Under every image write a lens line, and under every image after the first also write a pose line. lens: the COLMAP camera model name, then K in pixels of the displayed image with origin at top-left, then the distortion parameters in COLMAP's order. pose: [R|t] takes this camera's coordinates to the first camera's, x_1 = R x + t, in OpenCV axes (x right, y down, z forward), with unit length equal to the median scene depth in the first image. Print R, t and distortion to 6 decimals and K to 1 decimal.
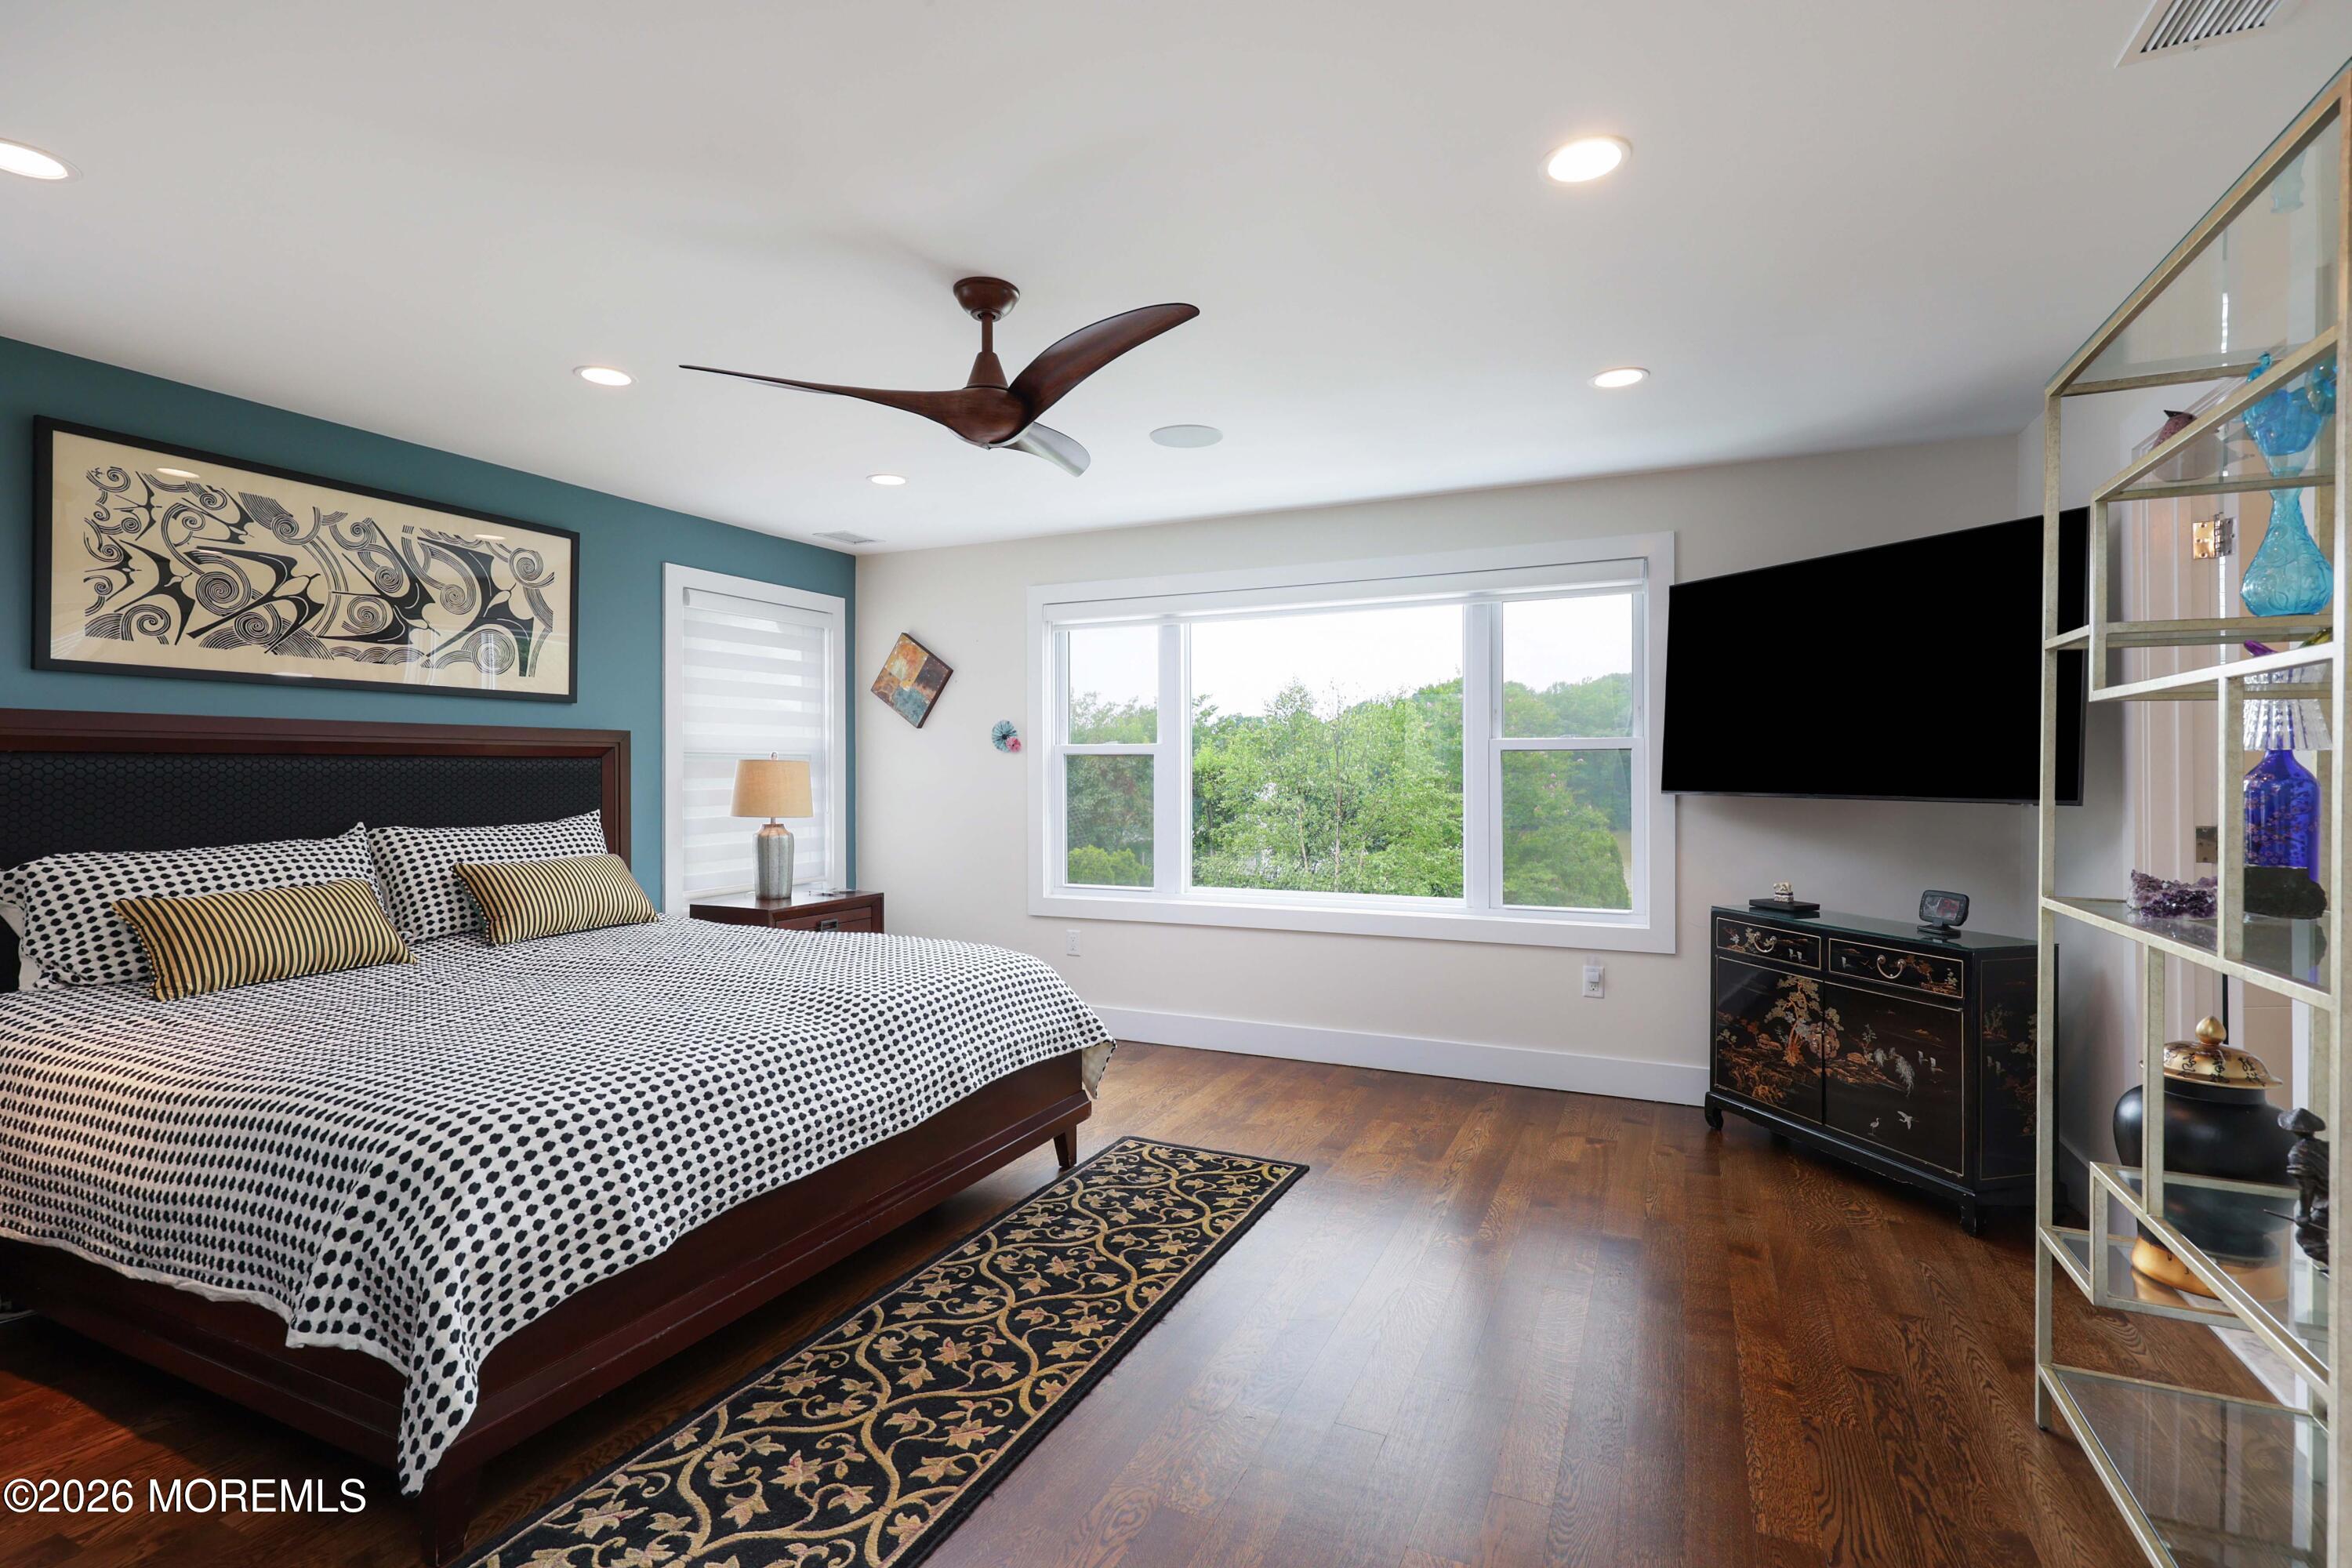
lens RADIAL K [[1108.2, 0, 1178.8], [0, 1108.2, 778.1], [0, 0, 1]] dist [0.000541, -0.000015]
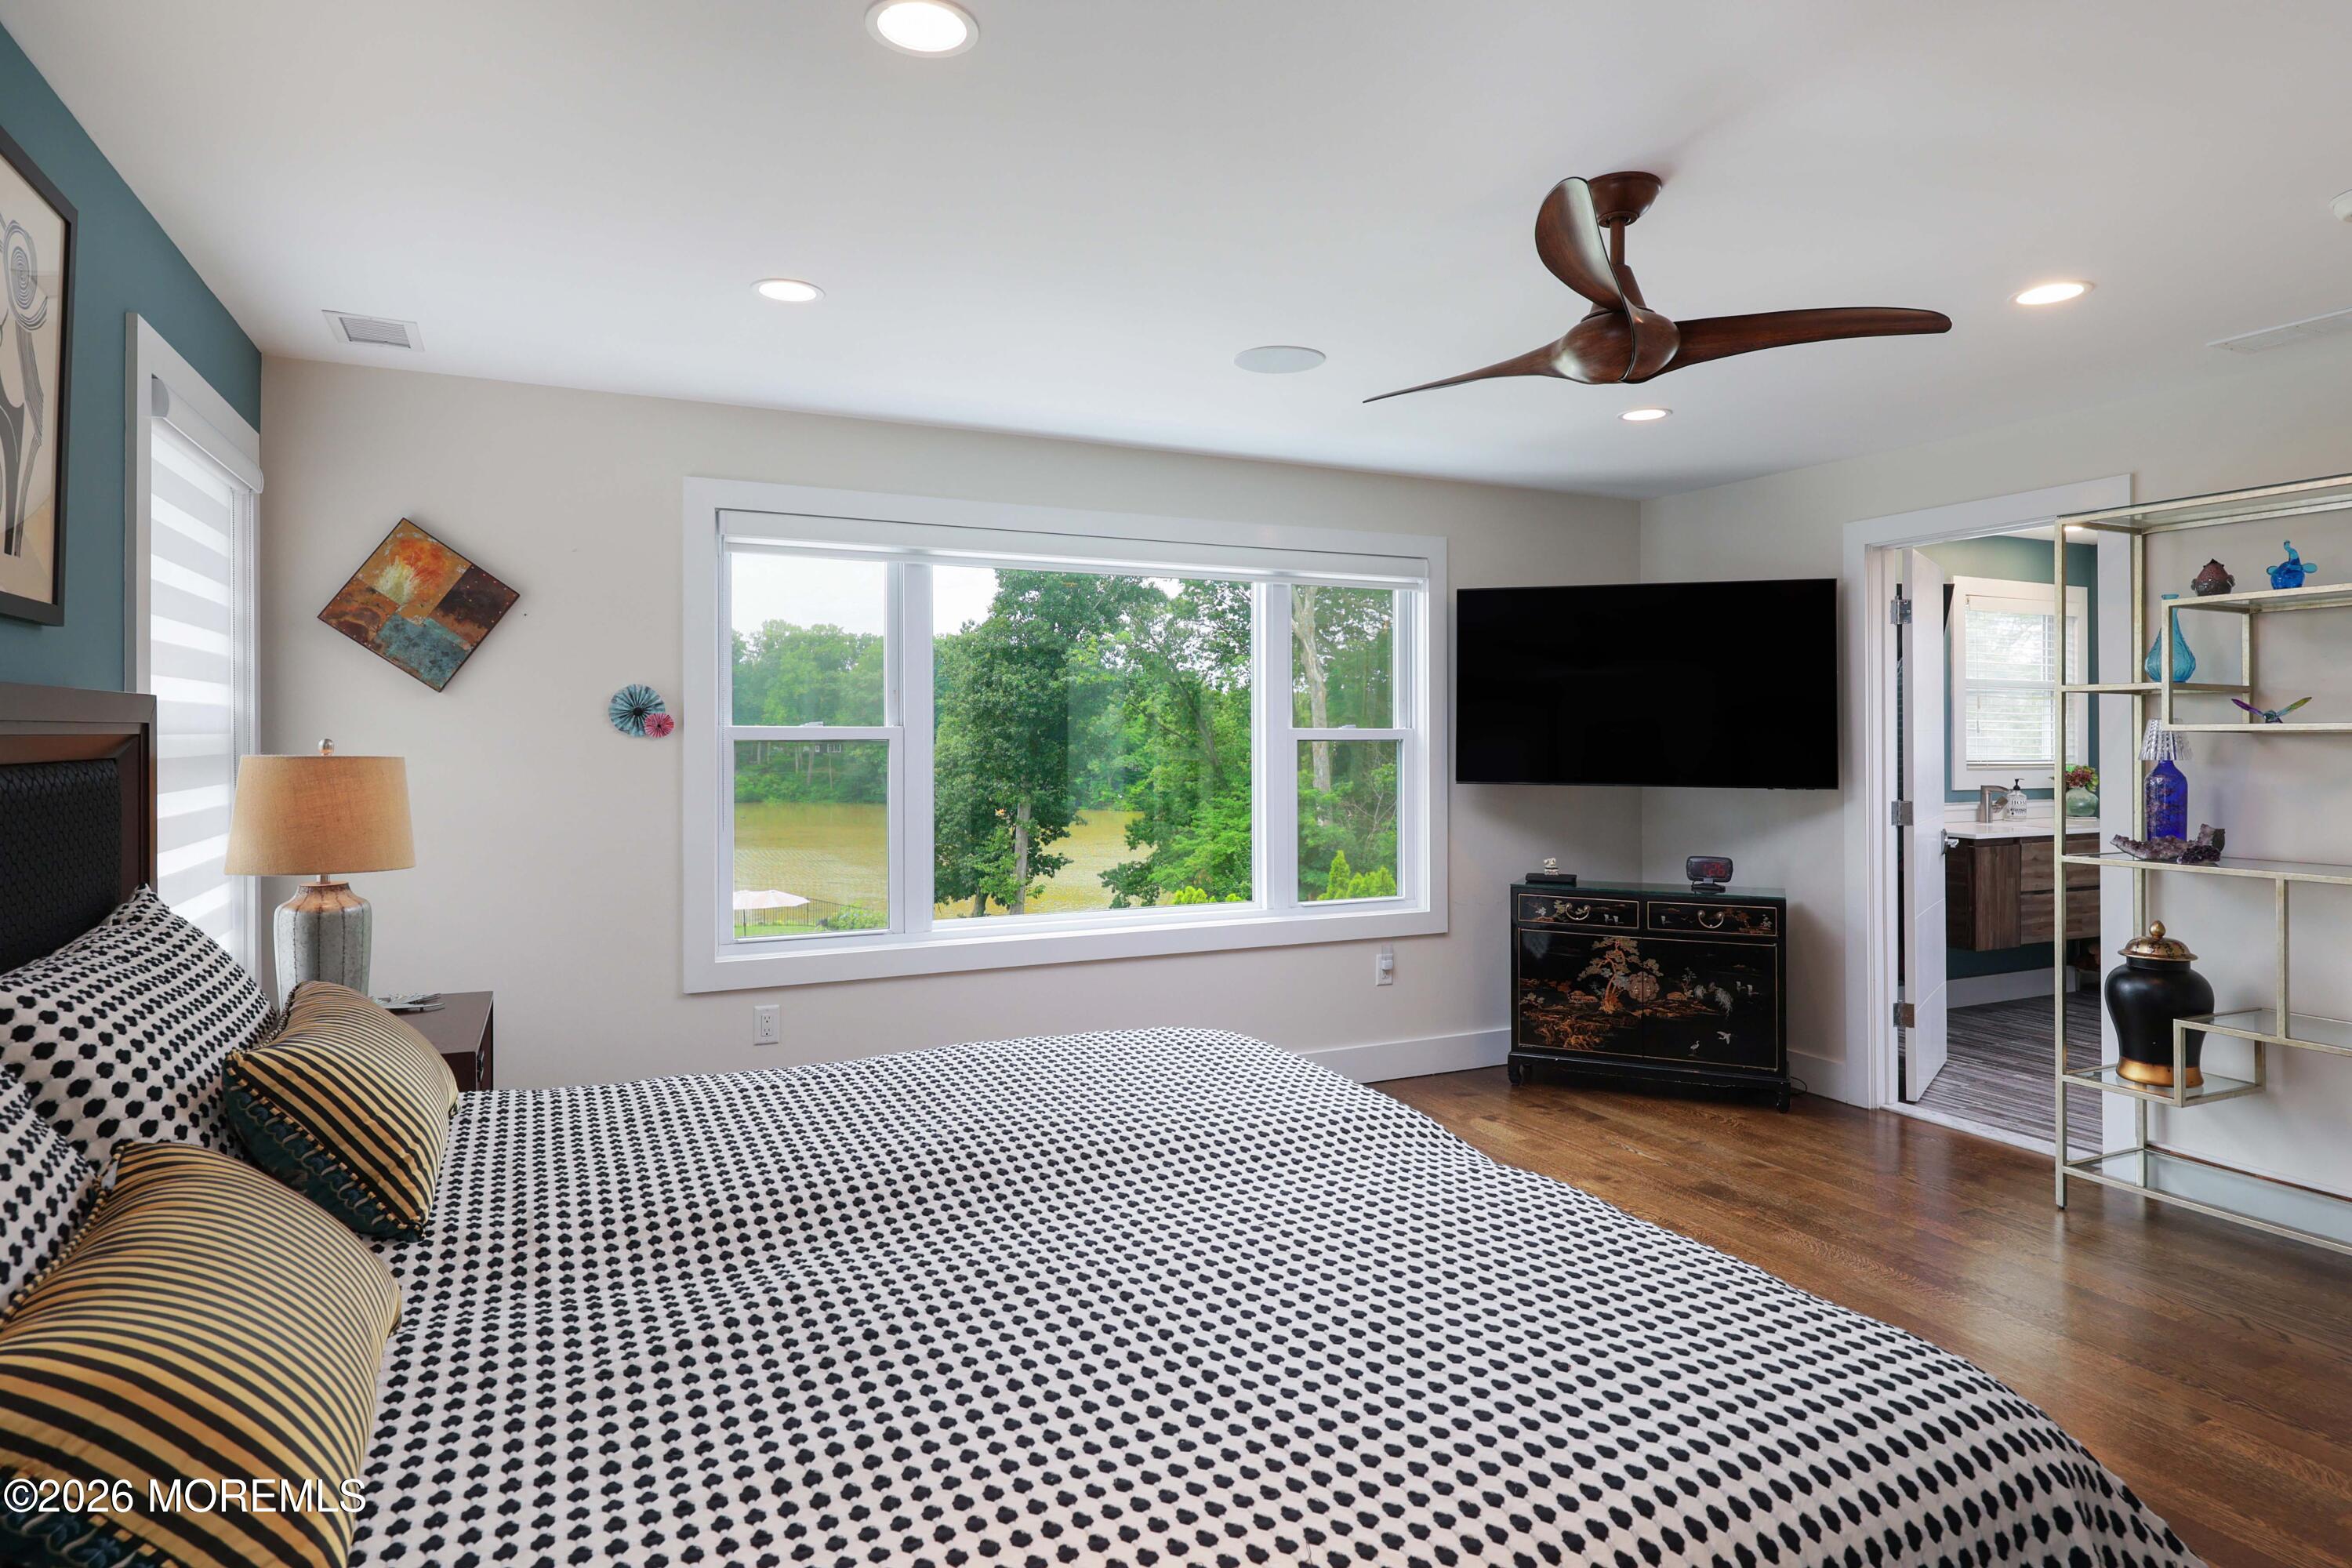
lens RADIAL K [[1279.7, 0, 1171.6], [0, 1279.7, 735.5], [0, 0, 1]] dist [-0.004290, 0.000066]
pose [[0.638625, 0.002642, 0.769514, -0.749380], [0.002242, 0.999983, -0.005294, -0.028339], [-0.769515, 0.005107, 0.638608, 0.460888]]
